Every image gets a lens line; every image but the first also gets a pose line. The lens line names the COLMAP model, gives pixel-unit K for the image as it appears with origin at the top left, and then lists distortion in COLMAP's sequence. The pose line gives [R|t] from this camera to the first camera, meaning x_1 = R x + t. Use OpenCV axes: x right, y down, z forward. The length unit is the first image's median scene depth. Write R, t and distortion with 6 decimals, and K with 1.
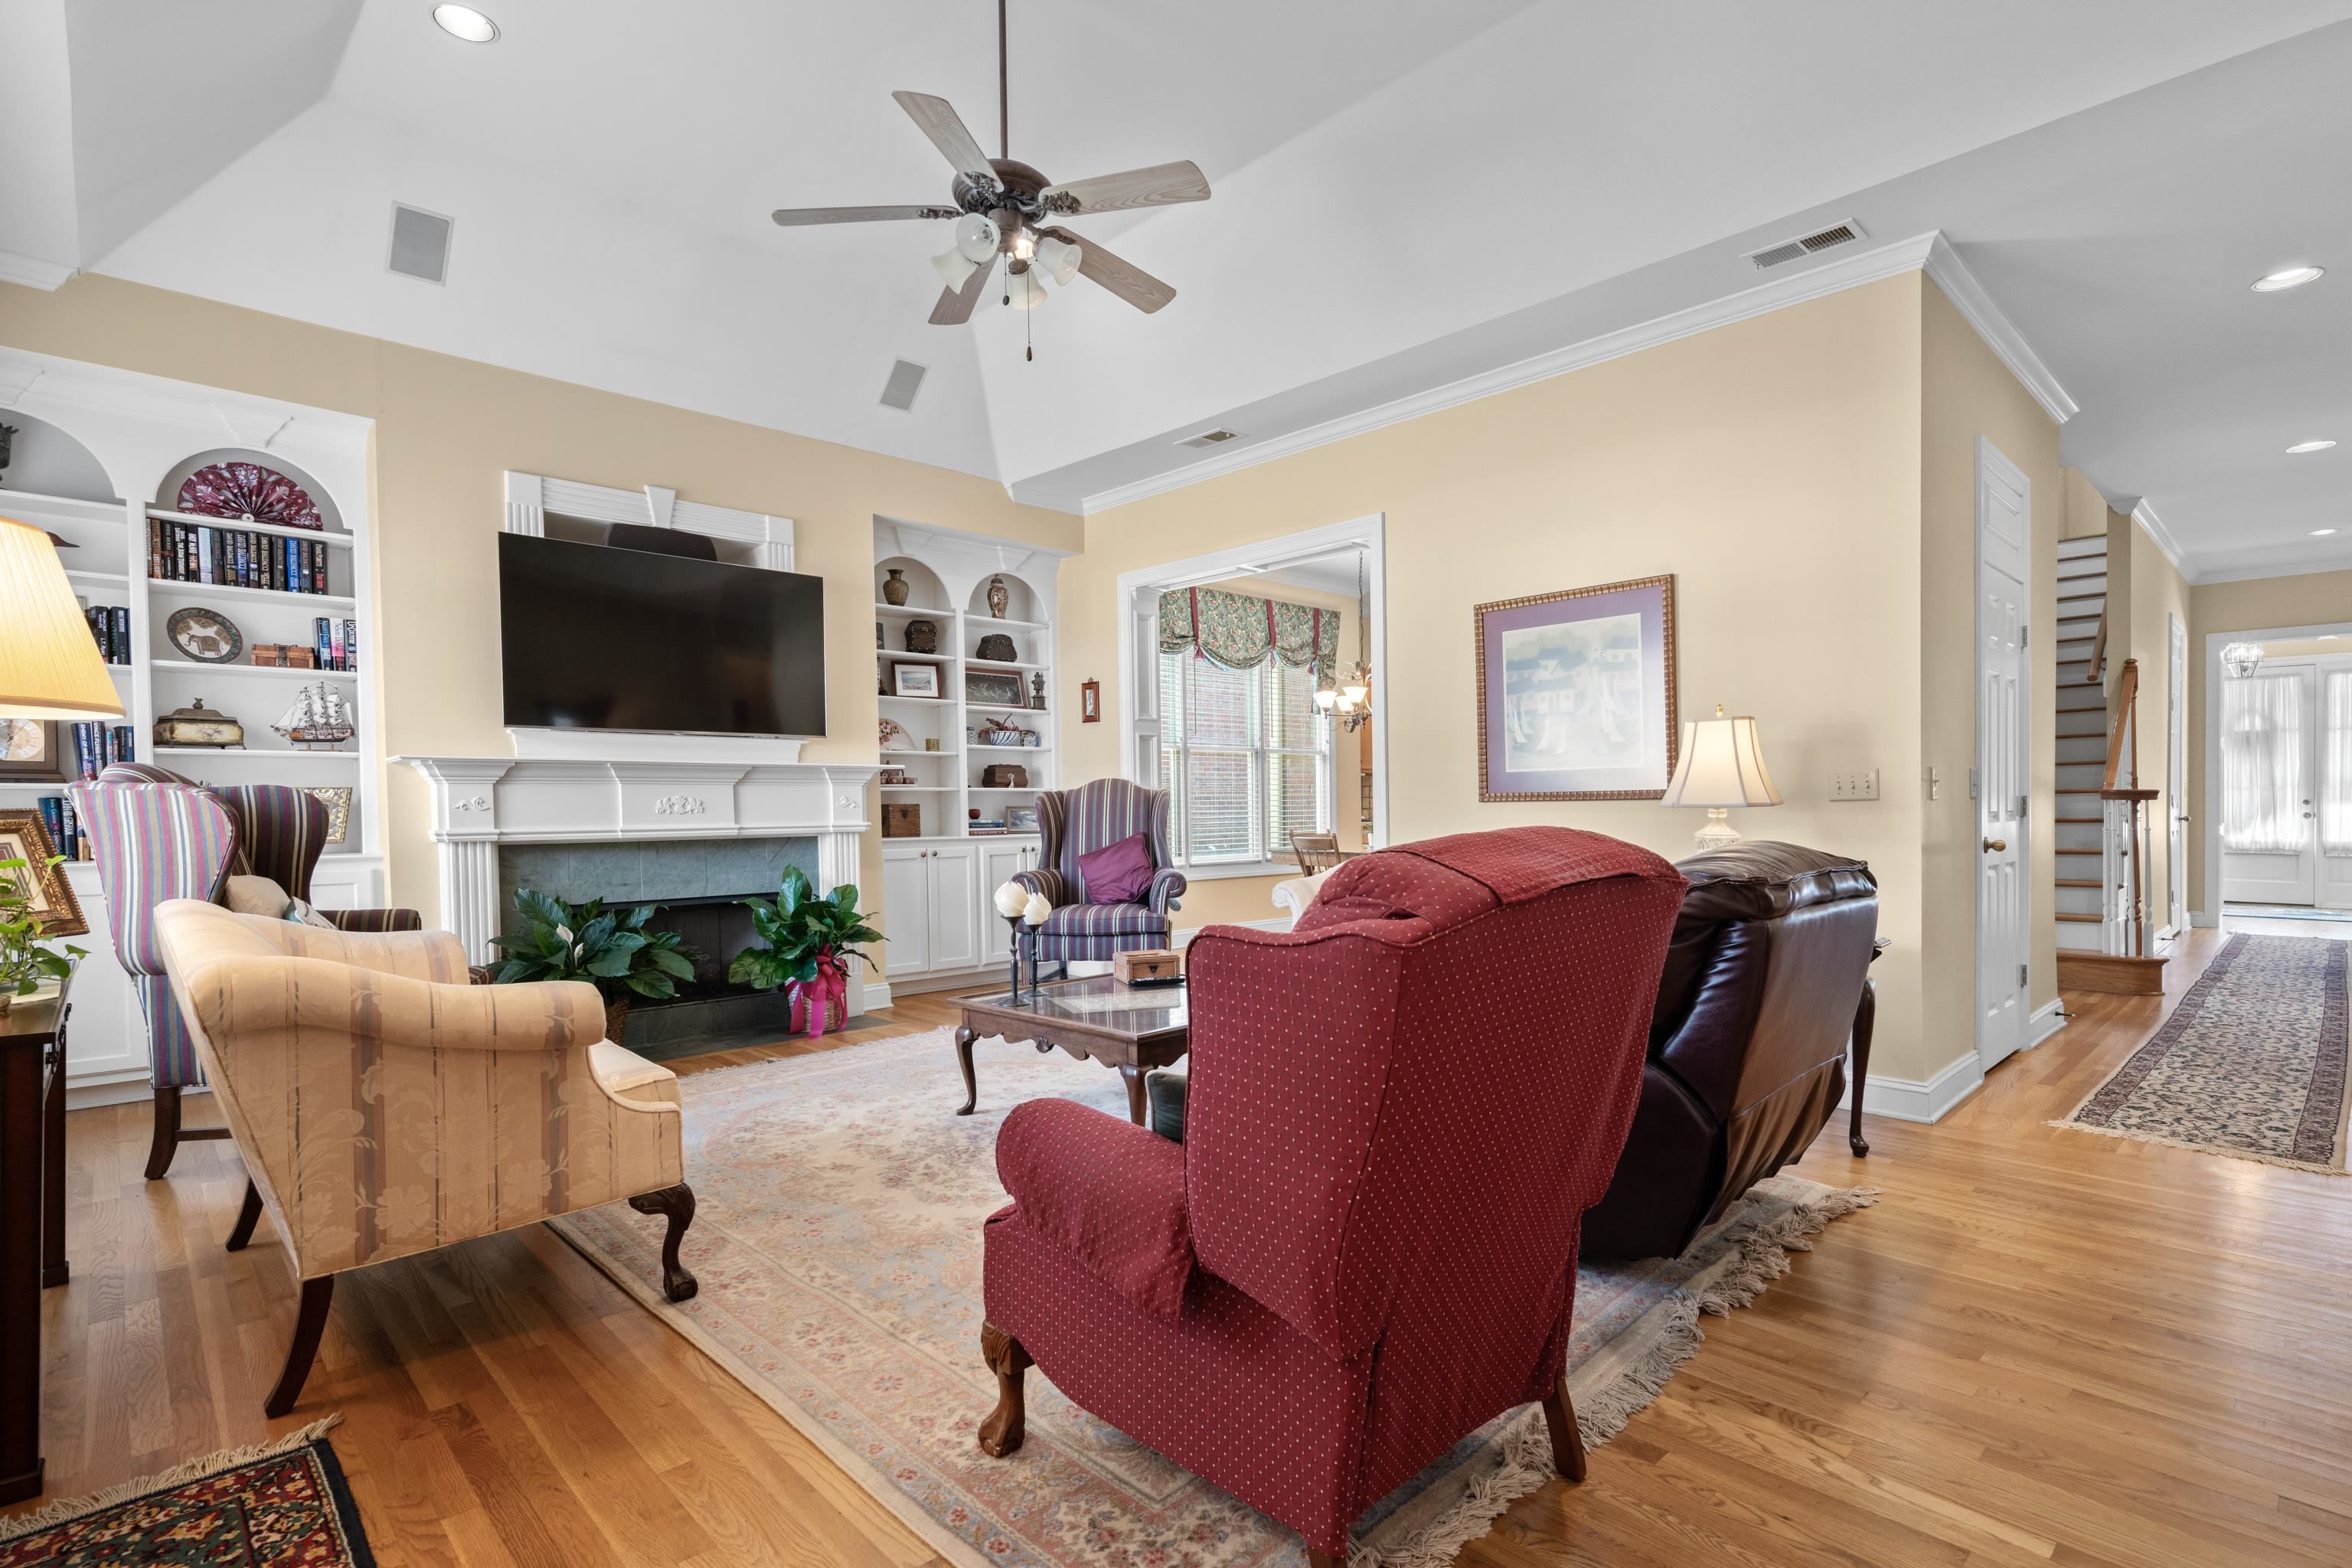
lens RADIAL K [[1117.5, 0, 1242.7], [0, 1117.5, 837.9], [0, 0, 1]] dist [0.002540, -0.000468]
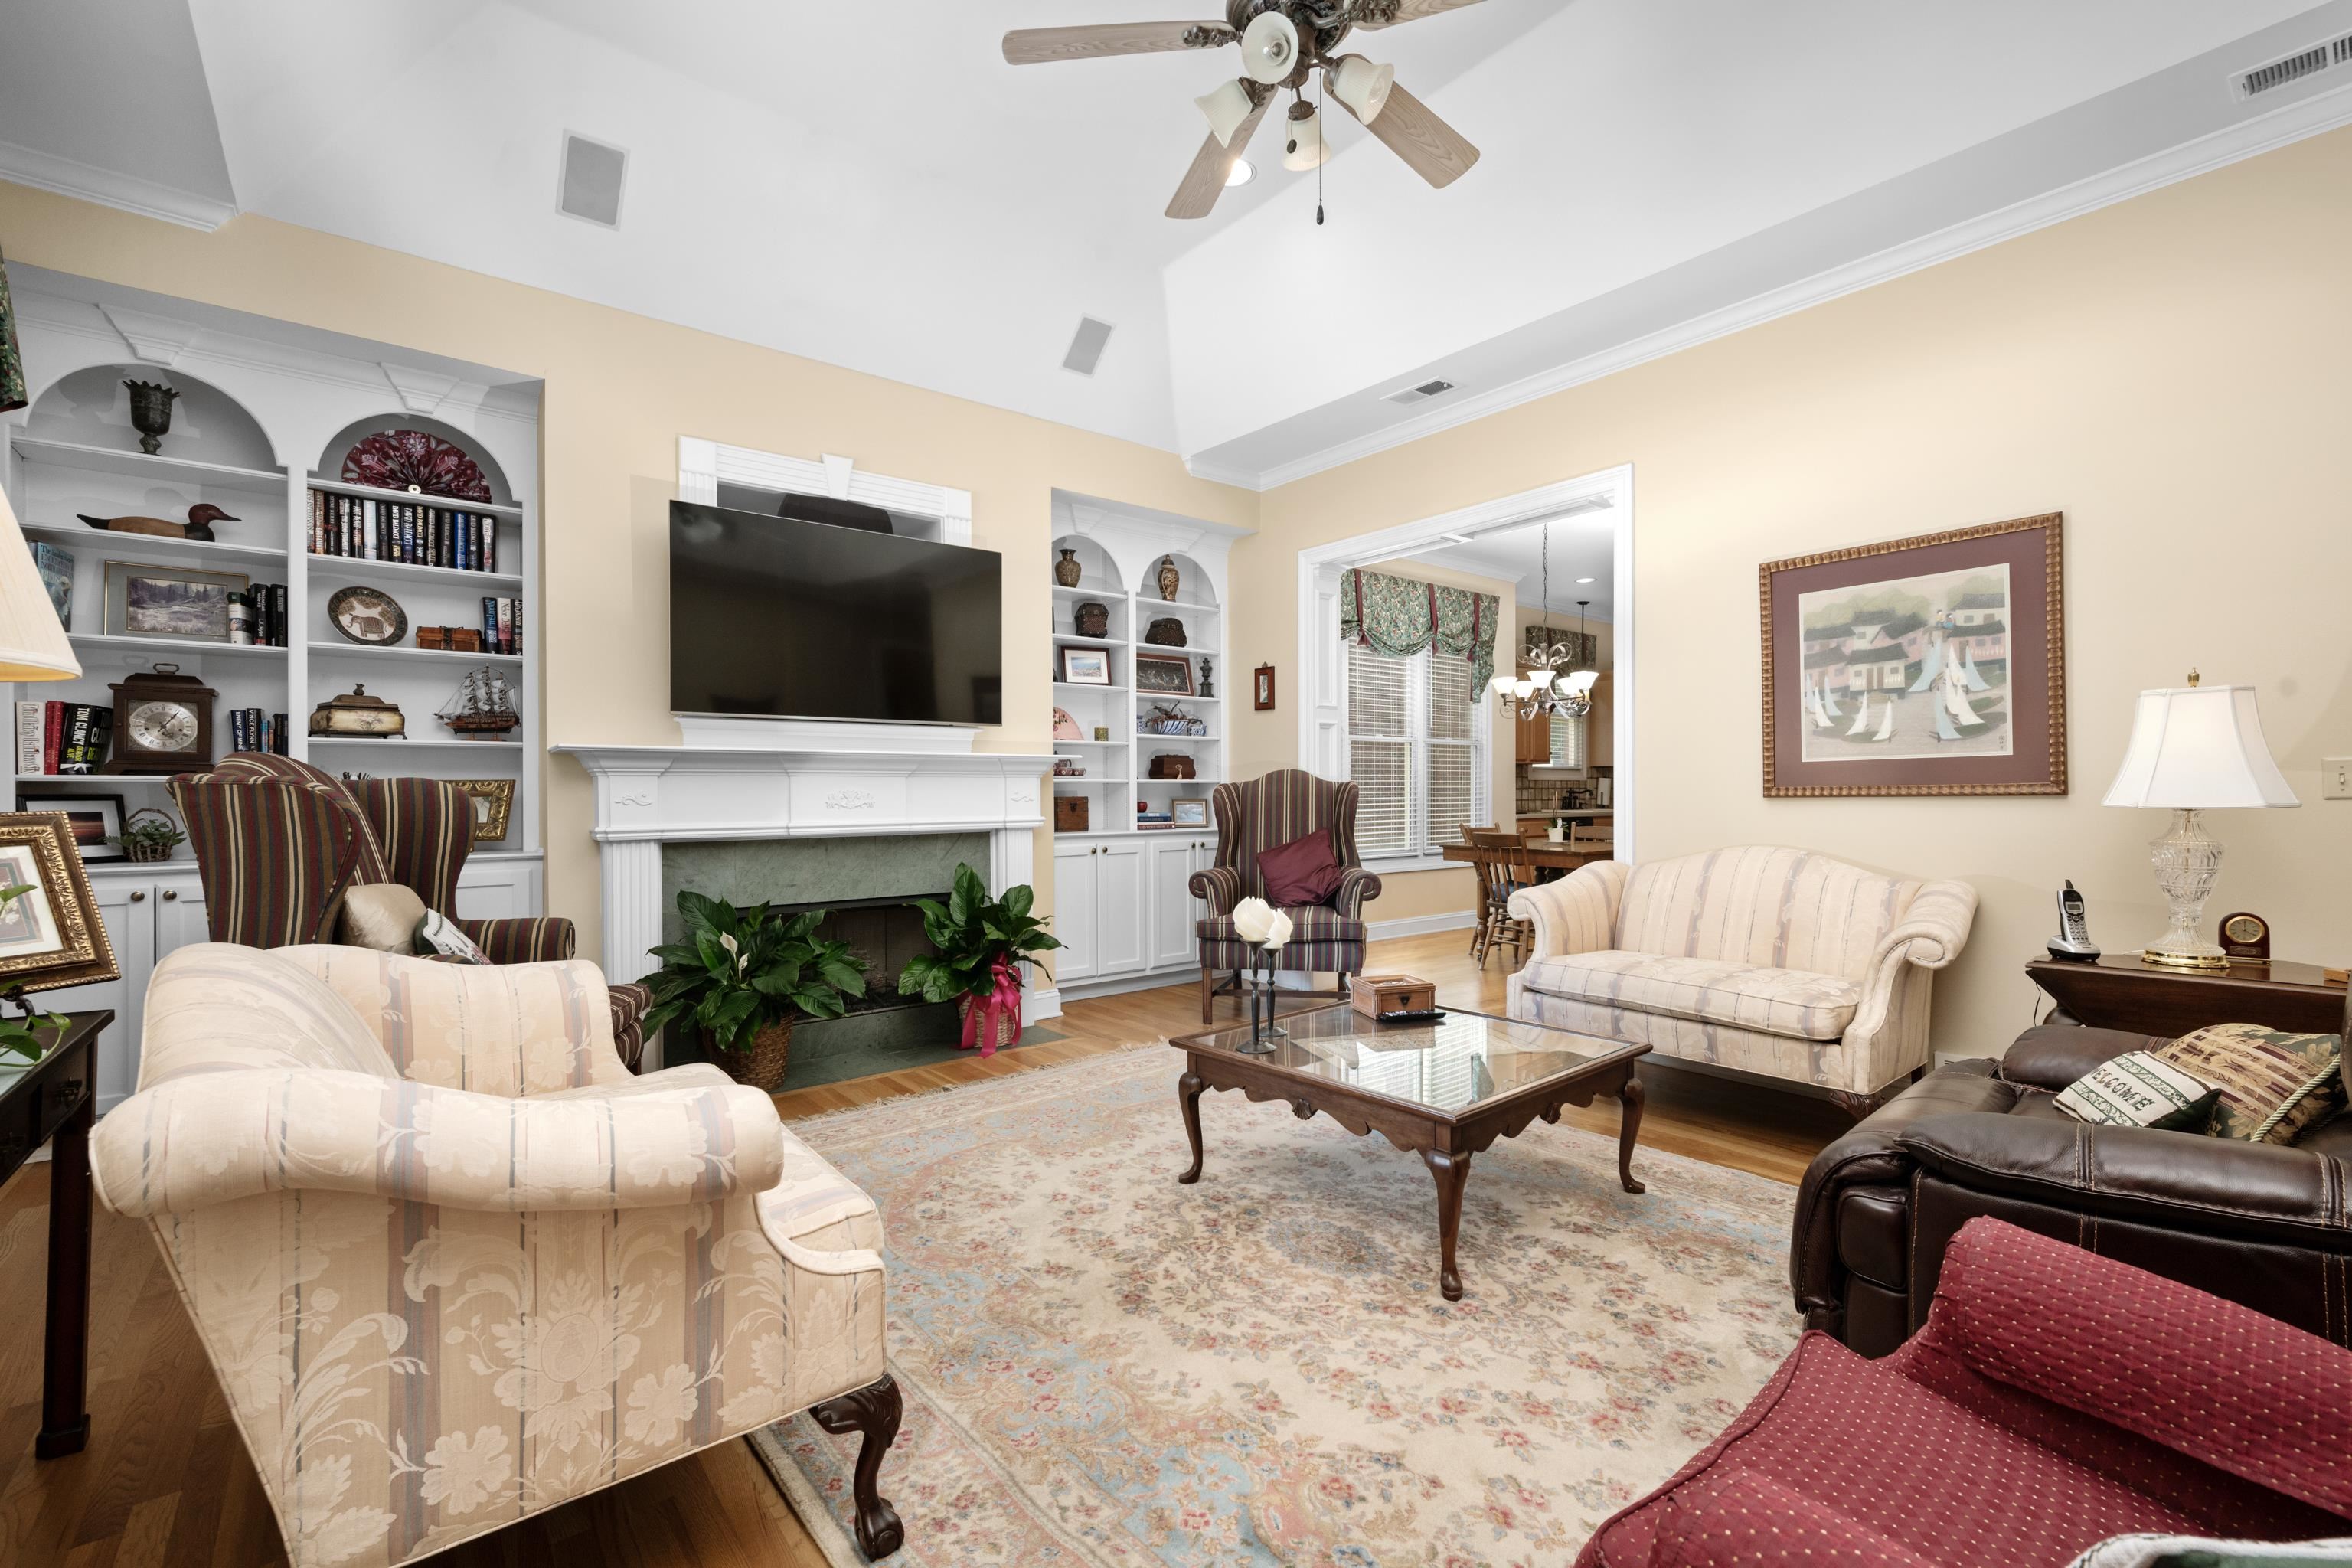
lens RADIAL K [[1019.9, 0, 1223.3], [0, 1019.9, 786.9], [0, 0, 1]] dist [-0.000371, -0.000033]
pose [[0.995325, 0.001150, -0.096580, -0.132818], [-0.004597, 0.999360, -0.035474, -0.012106], [0.096478, 0.035752, 0.994693, 0.220898]]
